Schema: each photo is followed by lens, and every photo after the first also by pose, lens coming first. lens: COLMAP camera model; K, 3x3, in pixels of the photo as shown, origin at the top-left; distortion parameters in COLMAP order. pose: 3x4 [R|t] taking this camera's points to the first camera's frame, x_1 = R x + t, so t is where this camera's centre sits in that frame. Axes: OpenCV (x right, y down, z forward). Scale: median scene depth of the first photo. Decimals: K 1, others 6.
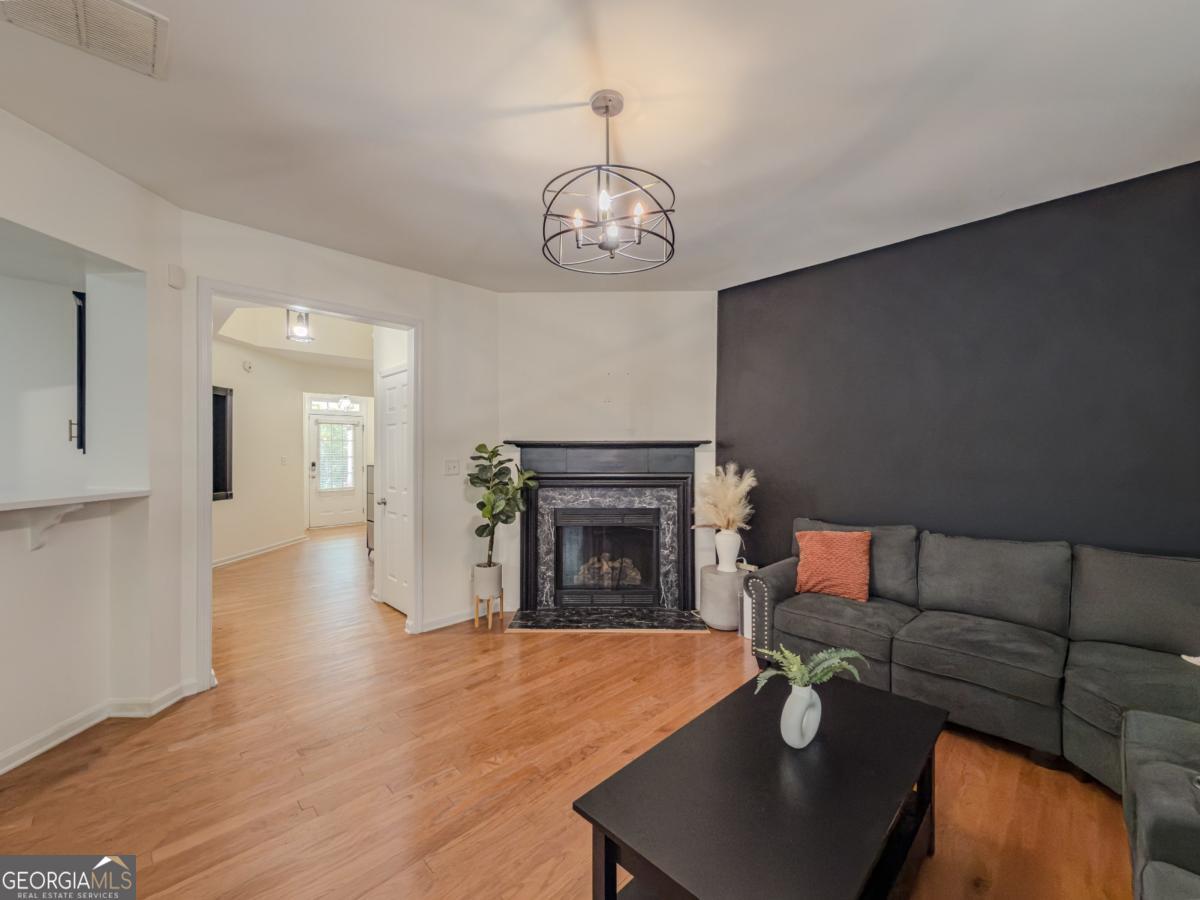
lens RADIAL K [[485.2, 0, 601.6], [0, 485.2, 450.3], [0, 0, 1]] dist [-0.001580, -0.000226]
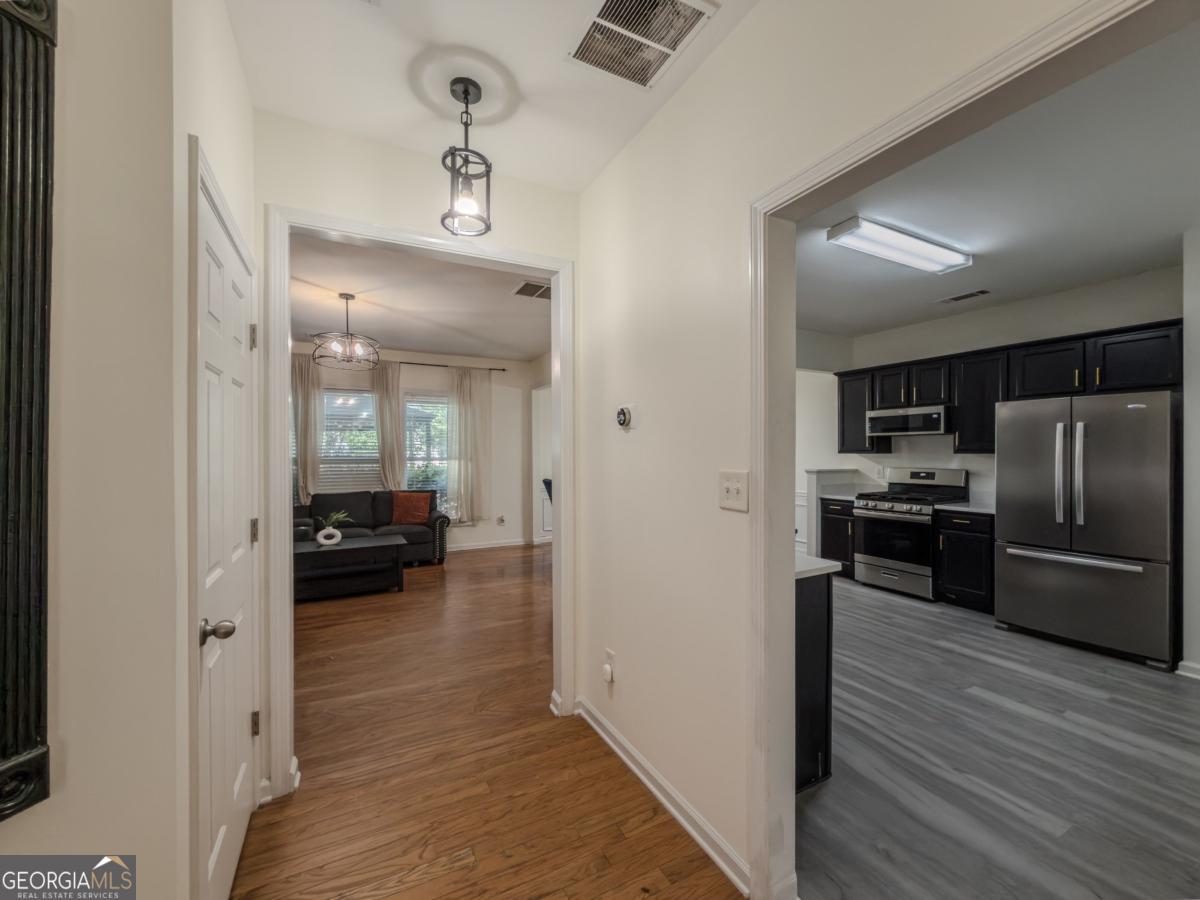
lens RADIAL K [[485.2, 0, 601.6], [0, 485.2, 450.3], [0, 0, 1]] dist [-0.001580, -0.000226]
pose [[-0.958082, 0.004918, 0.286453, -0.791799], [0.004303, 0.999987, -0.002776, 0.000675], [-0.286463, -0.001427, -0.958090, 1.275267]]
